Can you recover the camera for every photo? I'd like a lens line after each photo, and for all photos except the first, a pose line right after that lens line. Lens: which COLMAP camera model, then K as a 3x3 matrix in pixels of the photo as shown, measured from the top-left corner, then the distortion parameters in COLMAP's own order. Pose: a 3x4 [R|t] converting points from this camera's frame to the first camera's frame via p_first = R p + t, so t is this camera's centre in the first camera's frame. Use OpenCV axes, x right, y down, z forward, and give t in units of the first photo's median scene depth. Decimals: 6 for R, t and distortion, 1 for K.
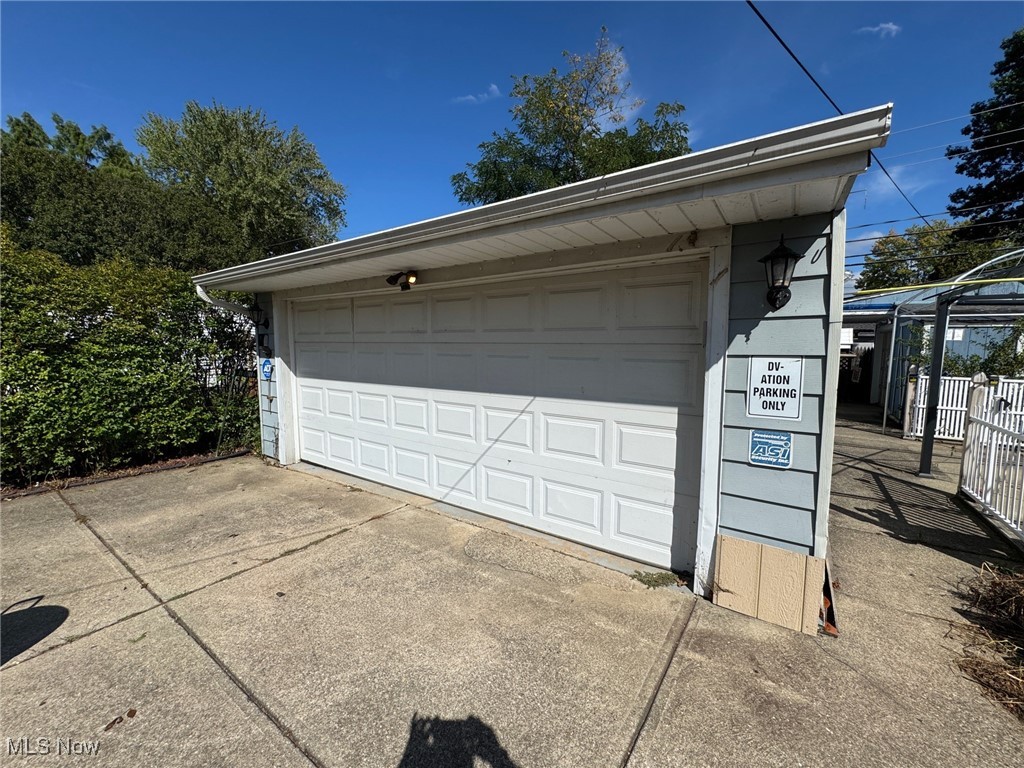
lens RADIAL K [[407.6, 0, 510.7], [0, 407.6, 384.4], [0, 0, 1]] dist [-0.001861, -0.000056]
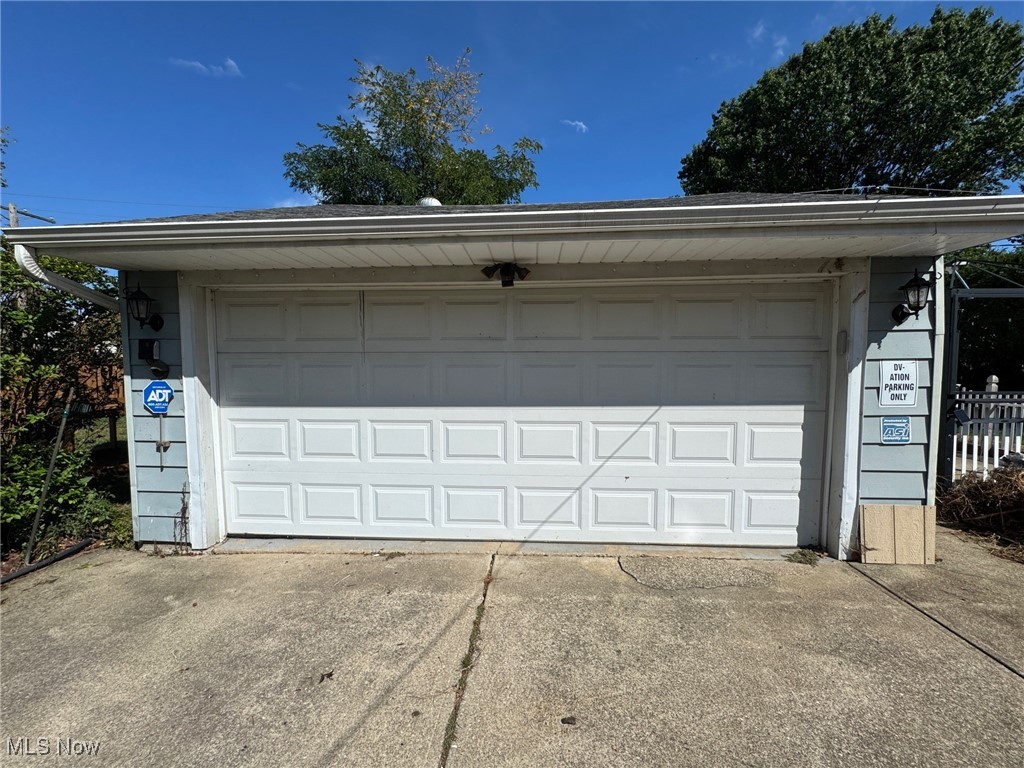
lens RADIAL K [[407.6, 0, 511.5], [0, 407.6, 384.7], [0, 0, 1]] dist [-0.001861, -0.000056]
pose [[0.857819, -0.037378, 0.512590, -0.742321], [0.057022, 0.998116, -0.022643, -0.019472], [-0.510778, 0.048652, 0.858335, 0.343070]]
